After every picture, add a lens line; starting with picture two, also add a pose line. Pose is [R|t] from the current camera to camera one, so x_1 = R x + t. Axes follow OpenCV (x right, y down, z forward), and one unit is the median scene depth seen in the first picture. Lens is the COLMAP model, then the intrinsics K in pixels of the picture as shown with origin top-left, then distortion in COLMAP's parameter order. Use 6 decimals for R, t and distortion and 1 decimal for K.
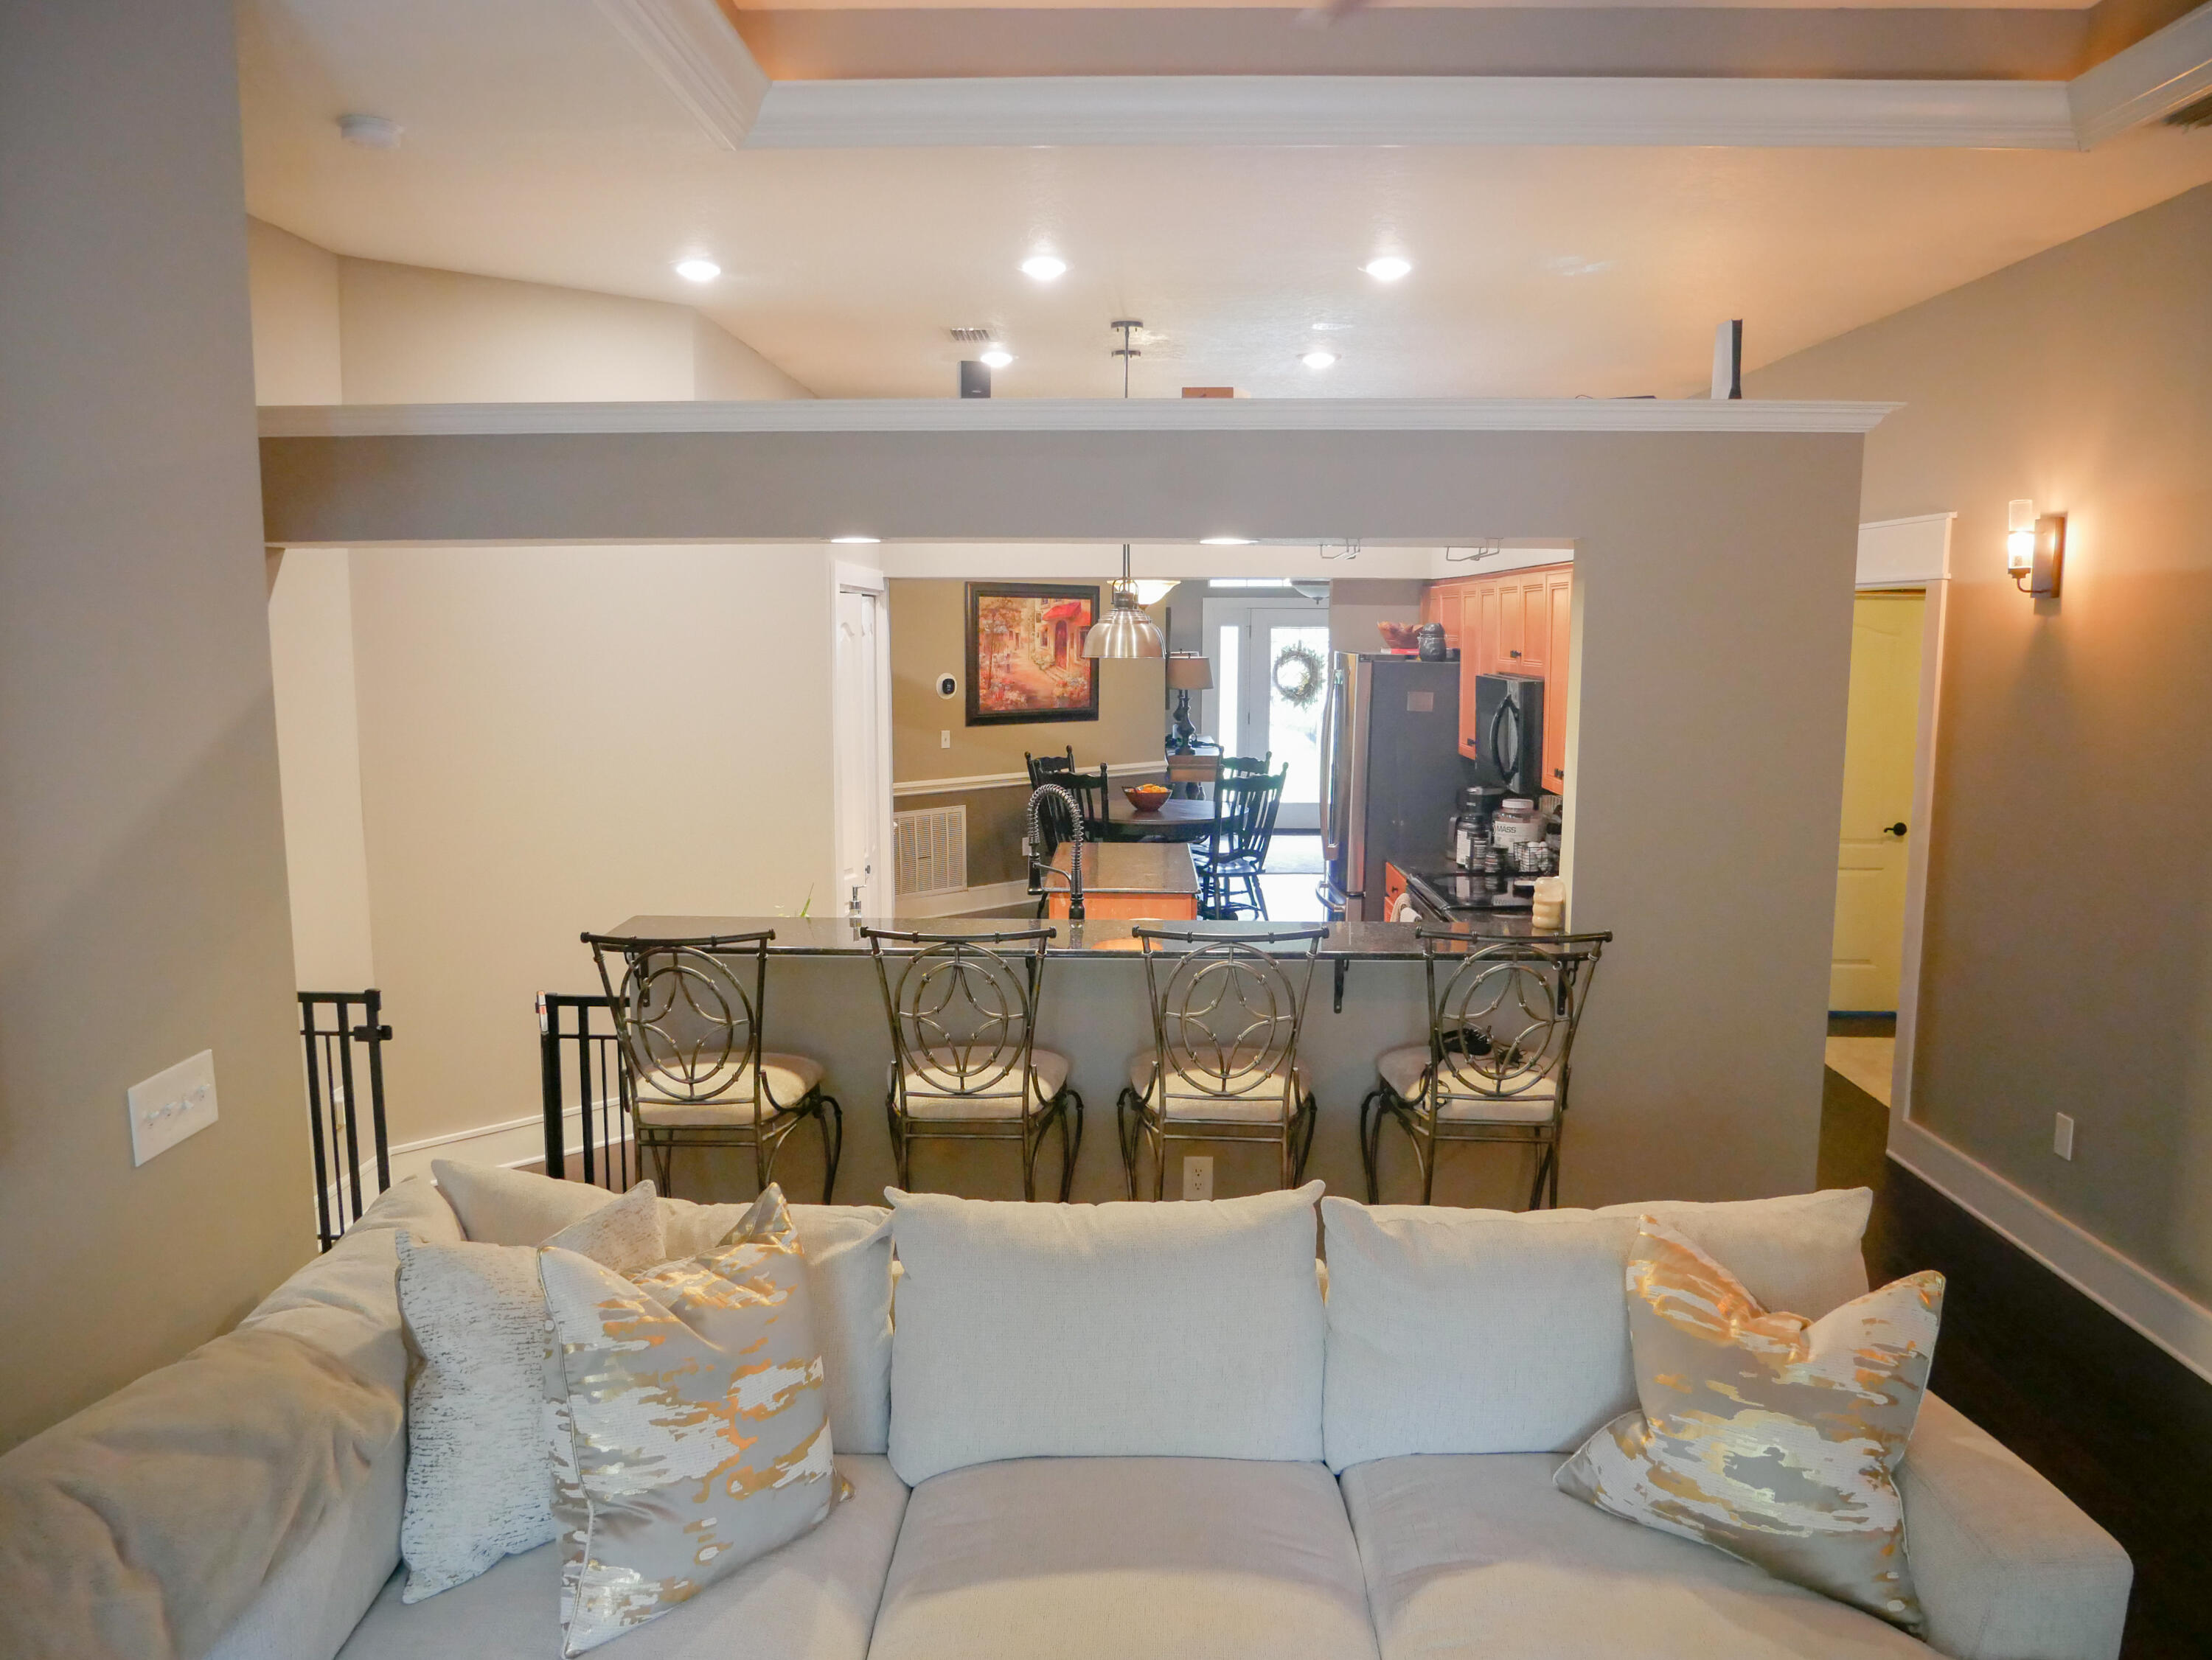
lens RADIAL K [[1514.0, 0, 1094.9], [0, 1514.0, 829.1], [0, 0, 1]] dist [-0.059262, 0.027453]
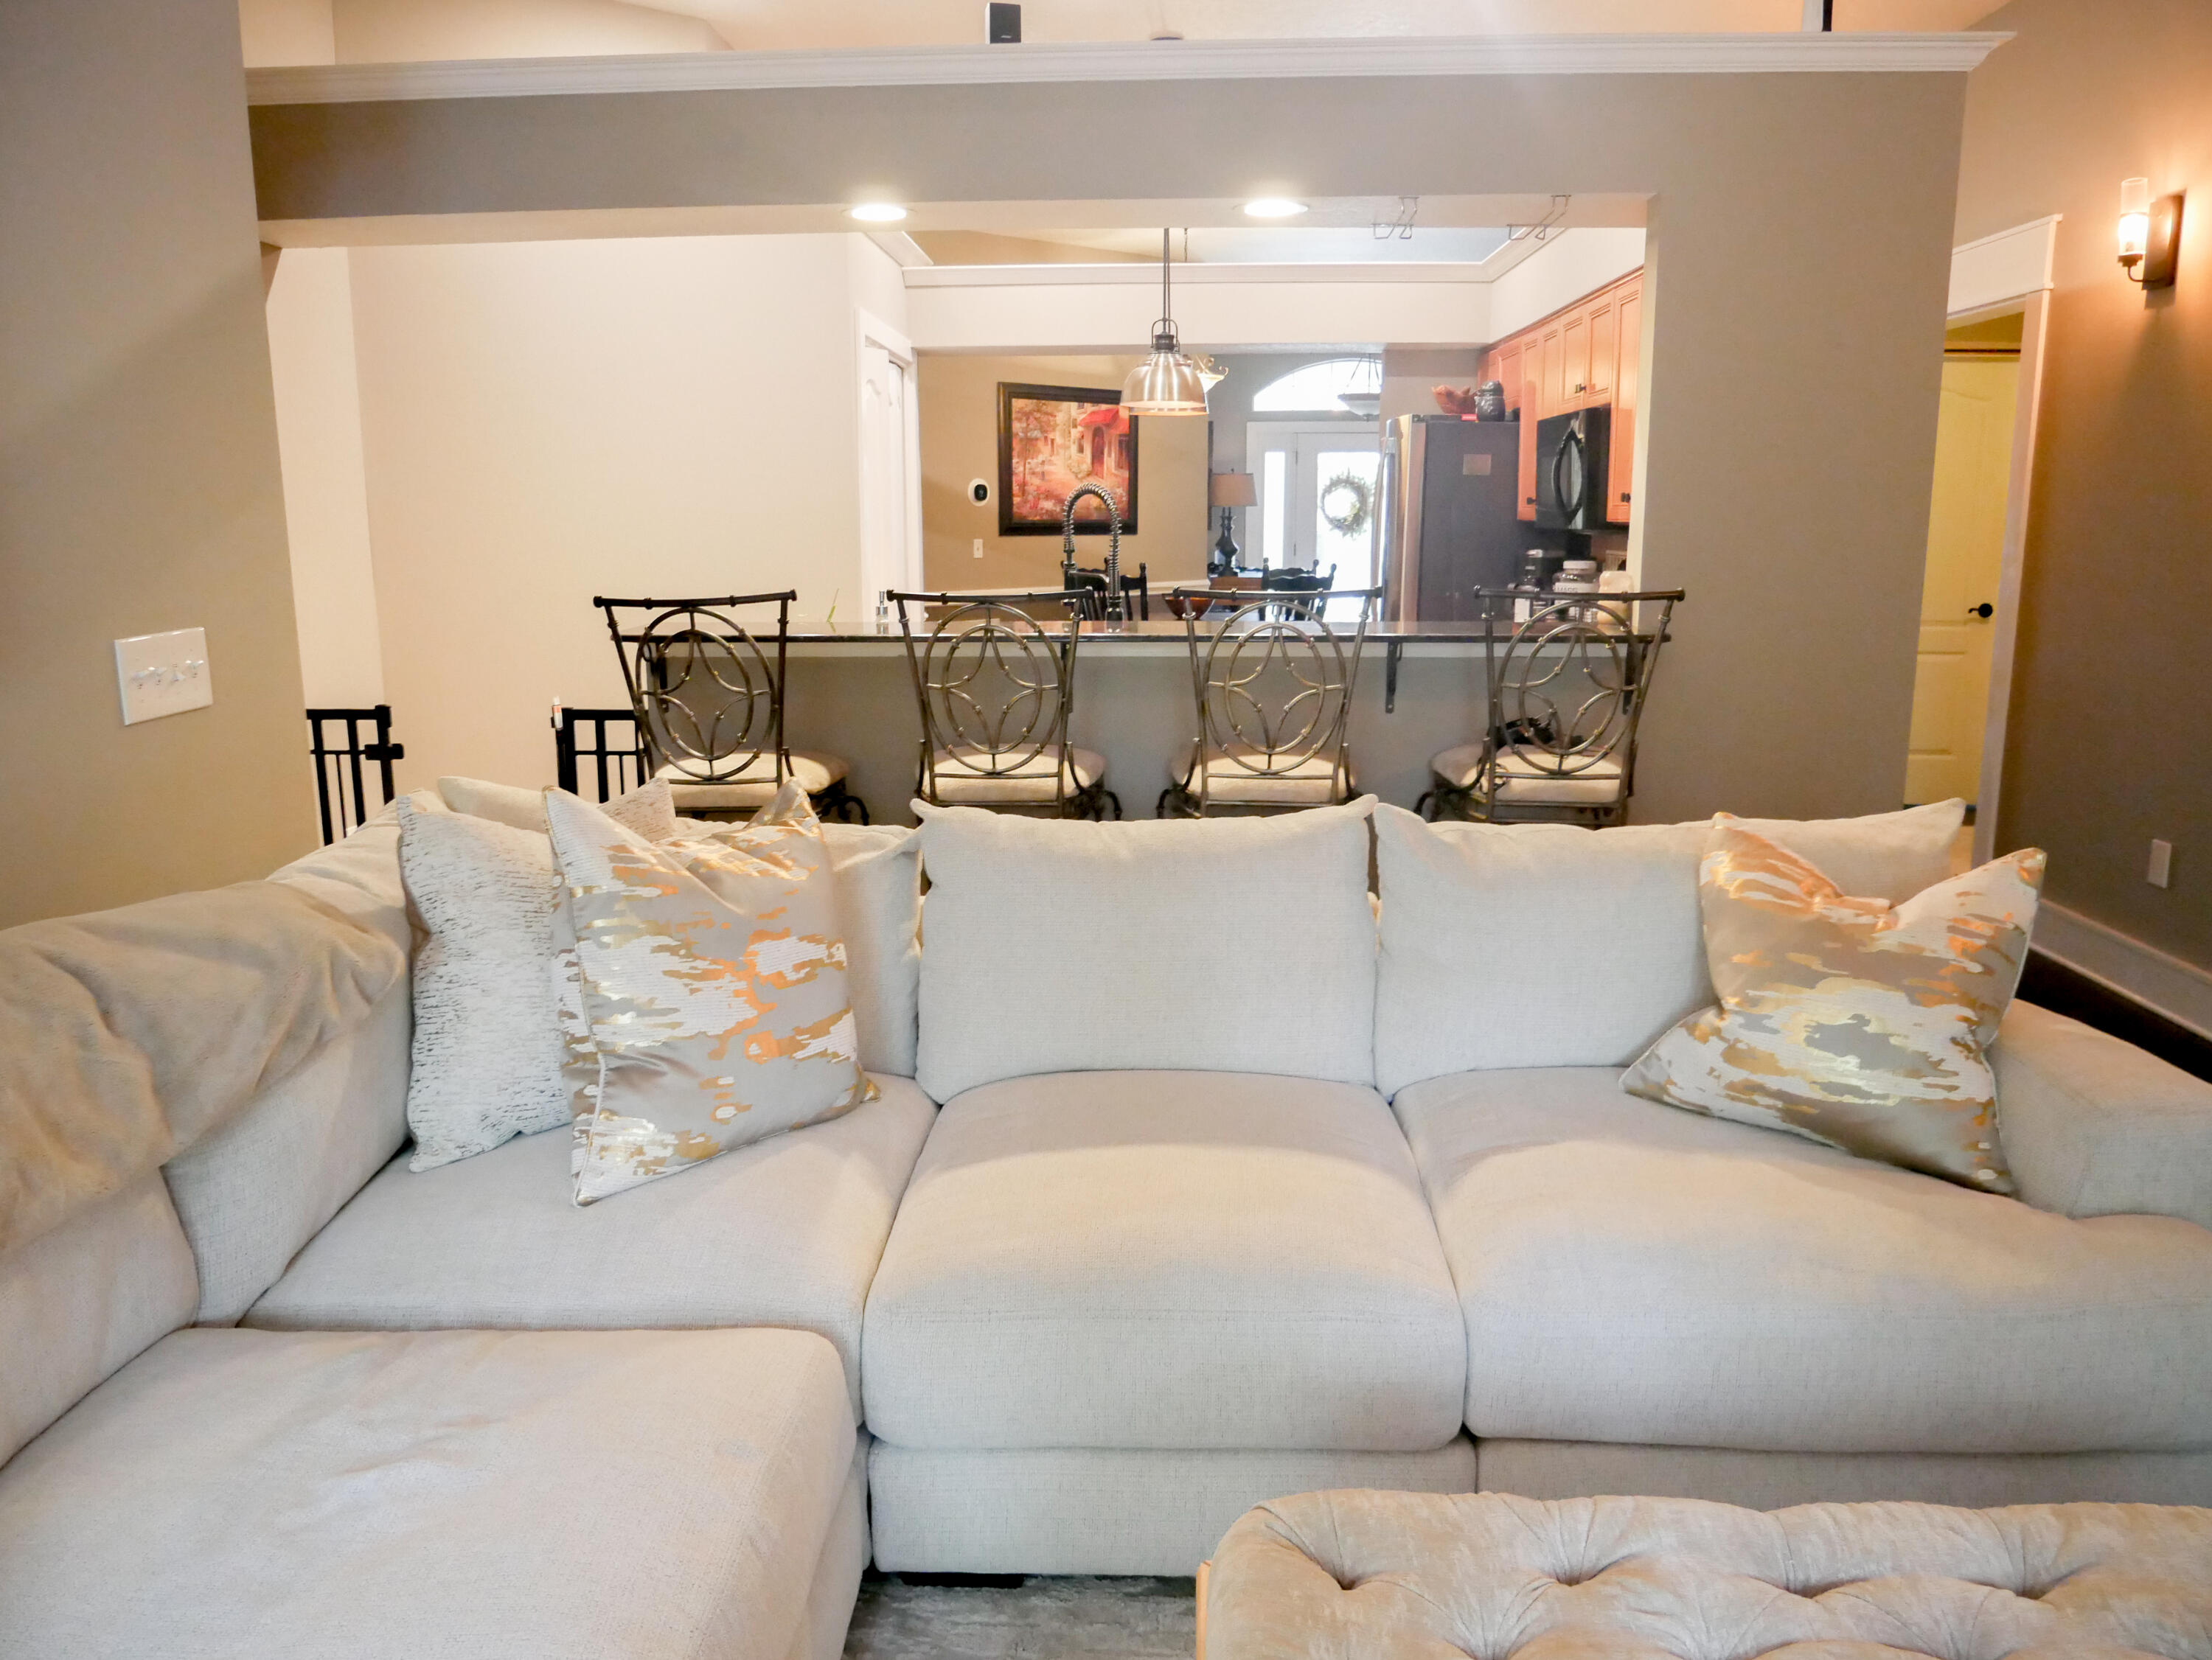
lens RADIAL K [[1558.5, 0, 1096.4], [0, 1558.5, 828.0], [0, 0, 1]] dist [-0.062093, 0.032060]
pose [[0.999707, 0.000013, -0.024220, 0.000426], [0.001523, 0.997986, 0.063419, 0.148052], [0.024172, -0.063437, 0.997693, 0.019679]]
